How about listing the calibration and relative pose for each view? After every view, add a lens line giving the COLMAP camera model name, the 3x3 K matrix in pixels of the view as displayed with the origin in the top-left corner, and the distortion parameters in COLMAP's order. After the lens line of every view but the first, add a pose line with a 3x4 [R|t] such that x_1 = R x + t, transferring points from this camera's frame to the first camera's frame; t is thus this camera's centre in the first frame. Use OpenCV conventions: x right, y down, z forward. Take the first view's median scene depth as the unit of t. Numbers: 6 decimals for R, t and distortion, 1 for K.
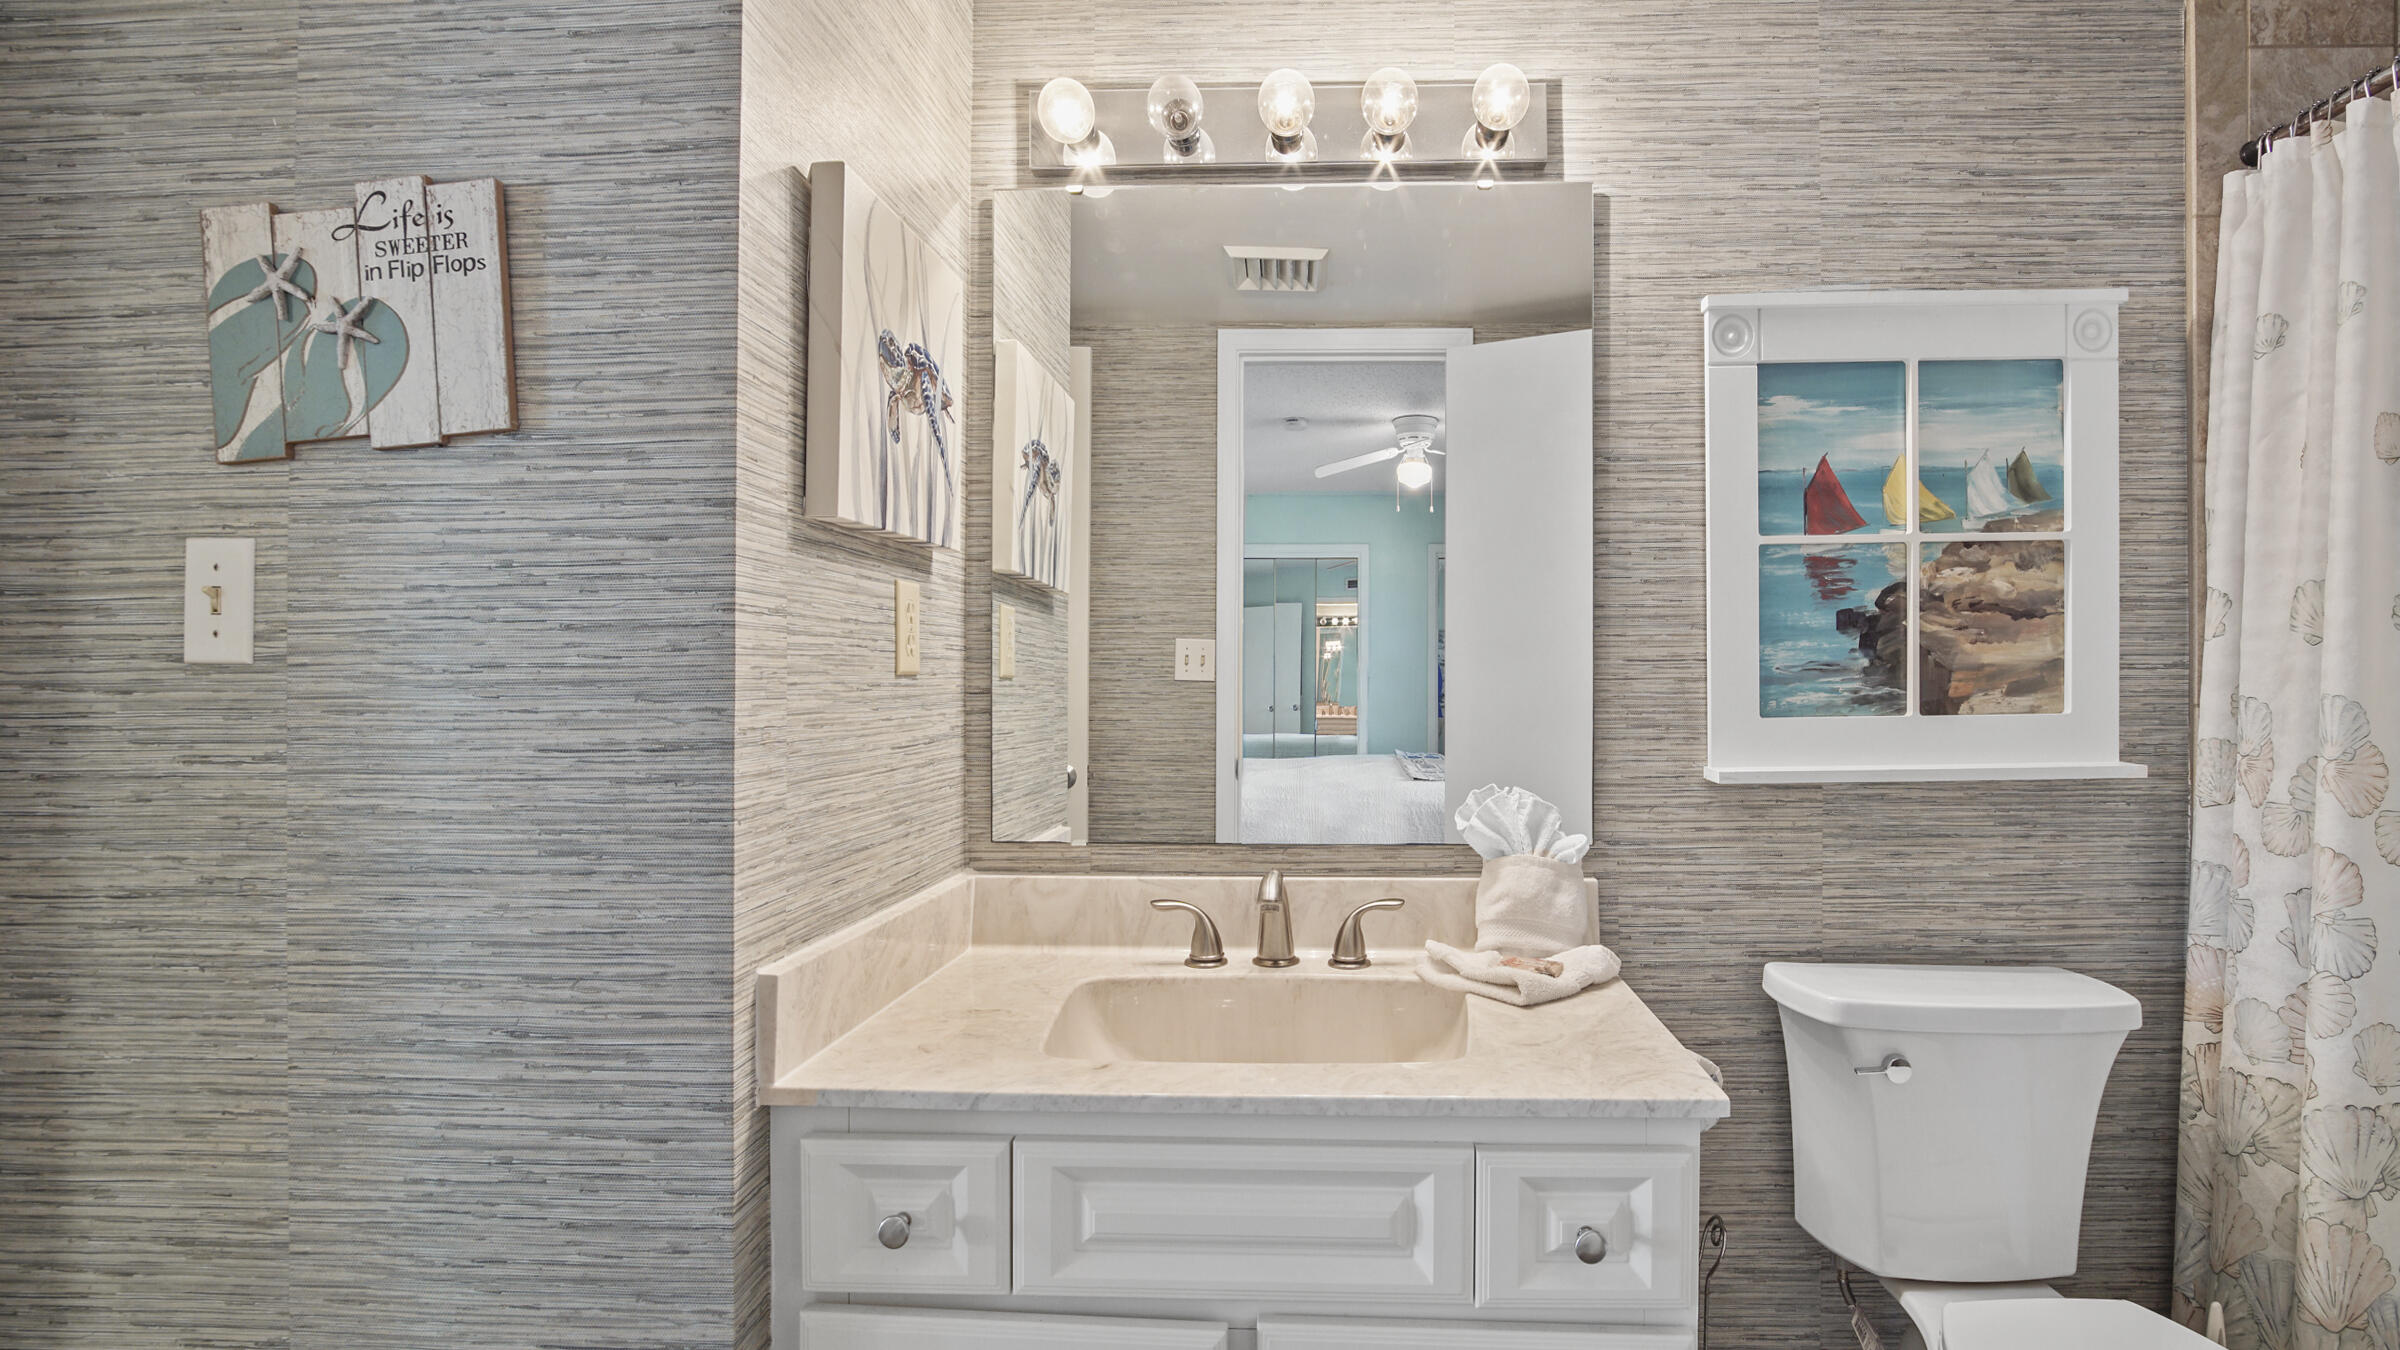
lens RADIAL K [[1091.6, 0, 1179.0], [0, 1091.6, 658.1], [0, 0, 1]] dist [-0.013225, 0.000623]
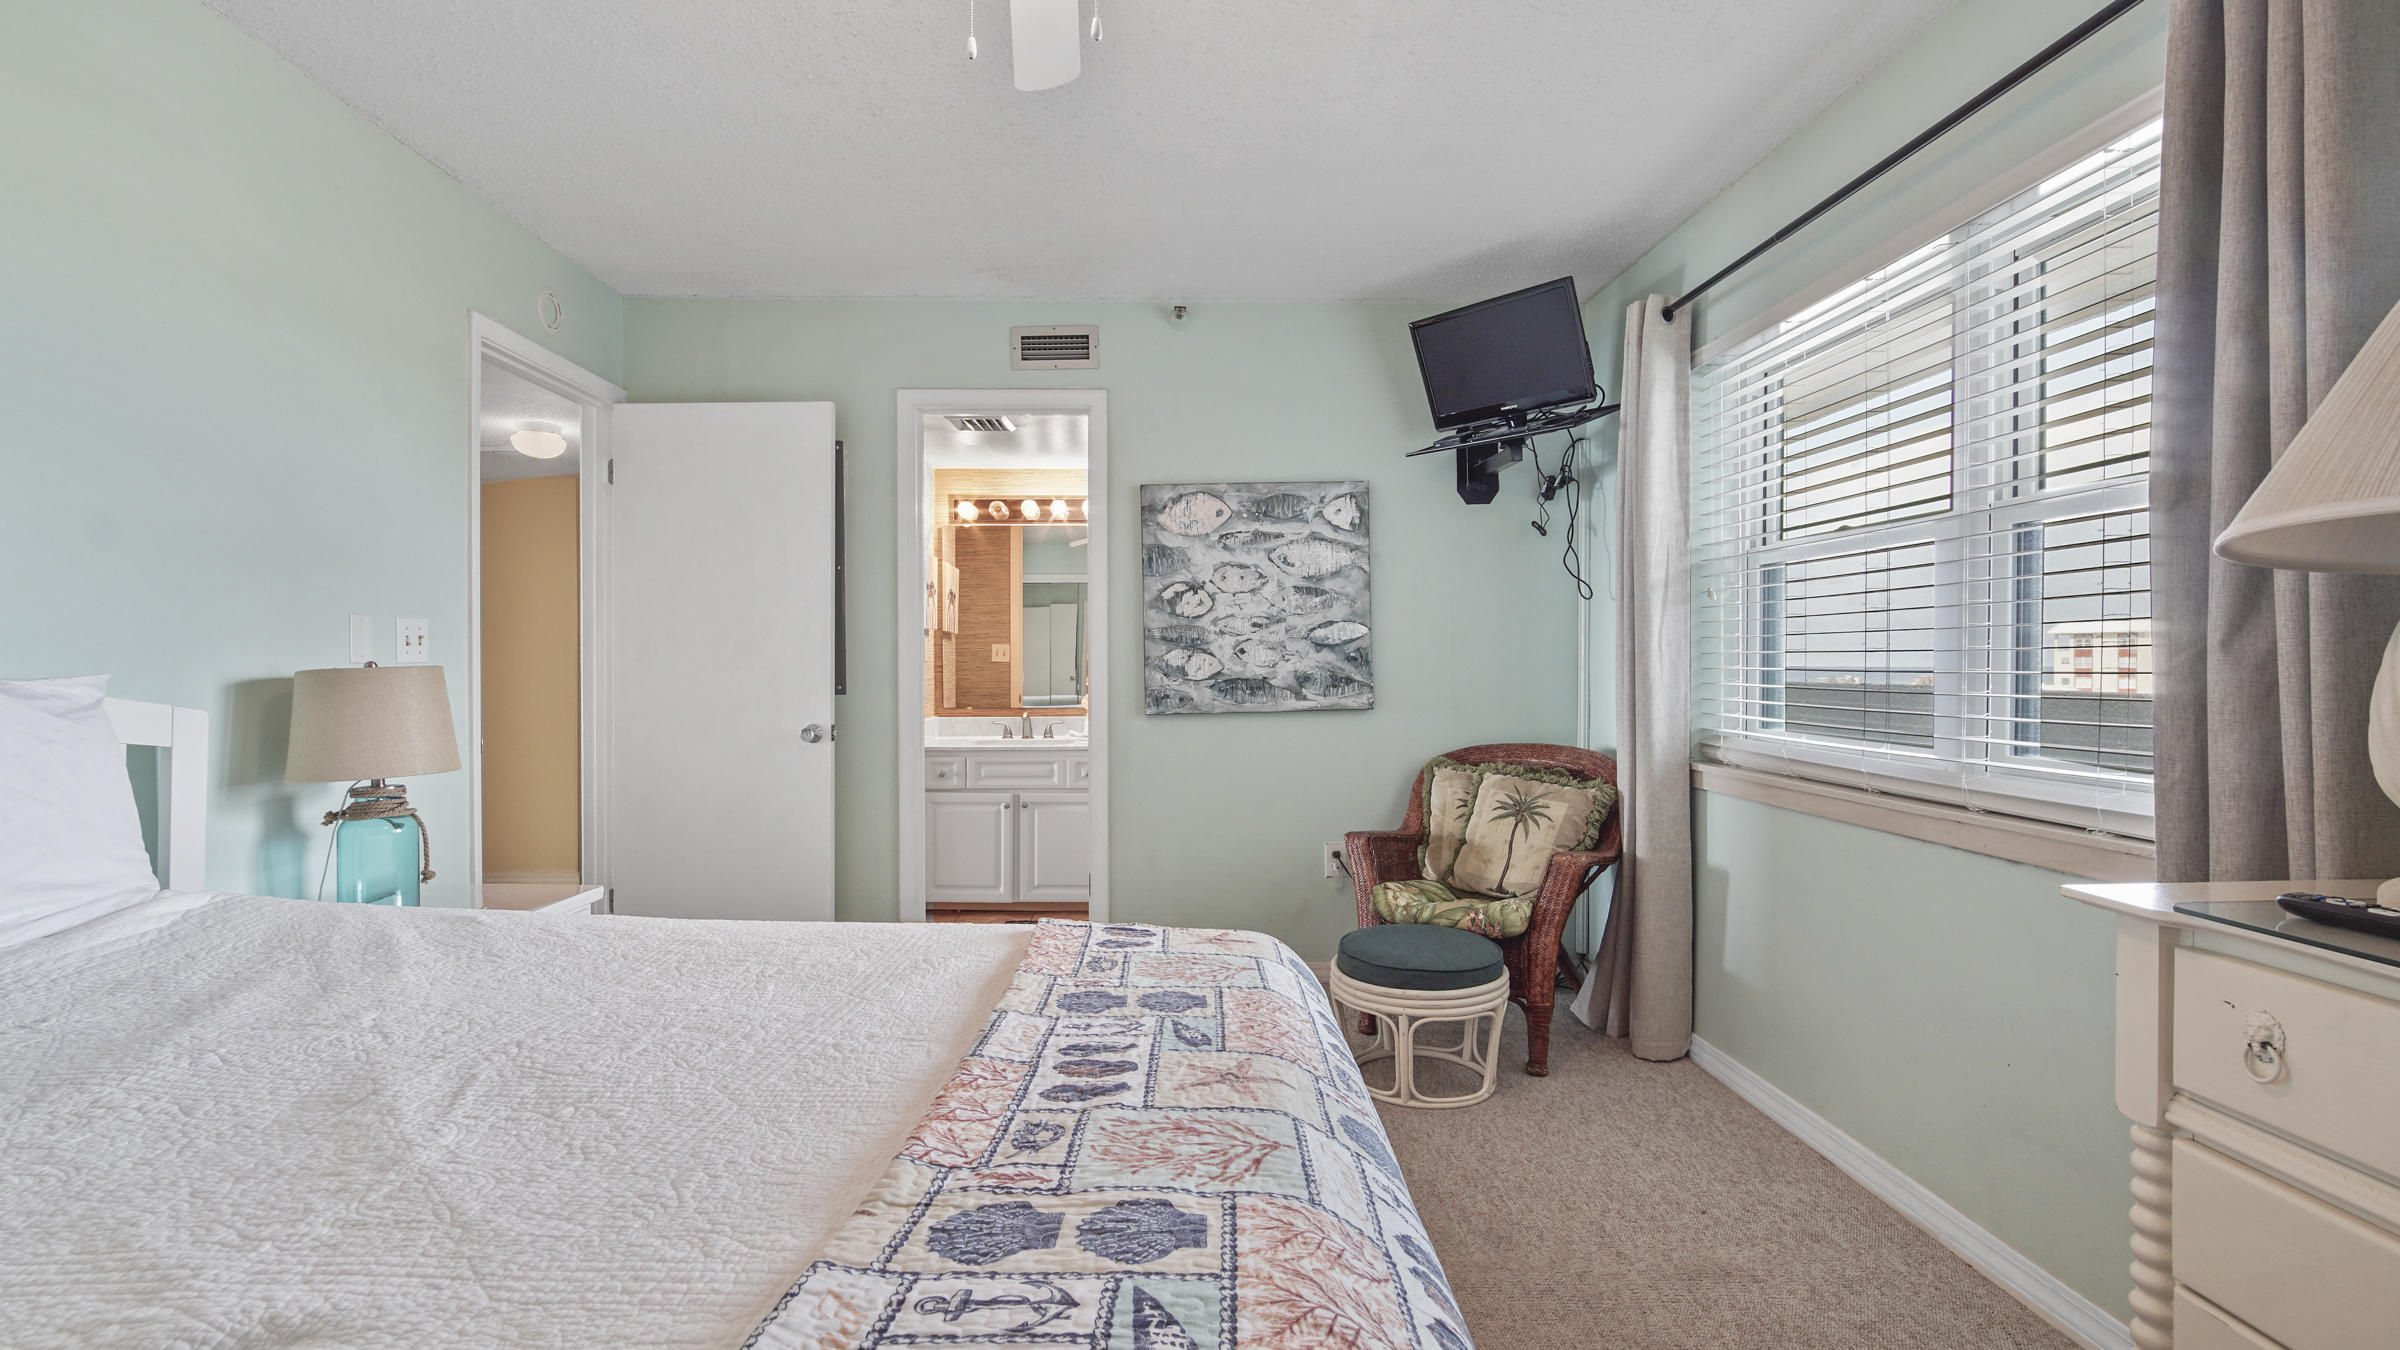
lens RADIAL K [[1091.6, 0, 1179.0], [0, 1091.6, 658.1], [0, 0, 1]] dist [-0.013225, 0.000623]
pose [[0.985001, -0.038361, 0.168233, -0.013133], [0.038892, 0.999243, 0.000139, 0.036953], [-0.168111, 0.006407, 0.985747, -2.584583]]
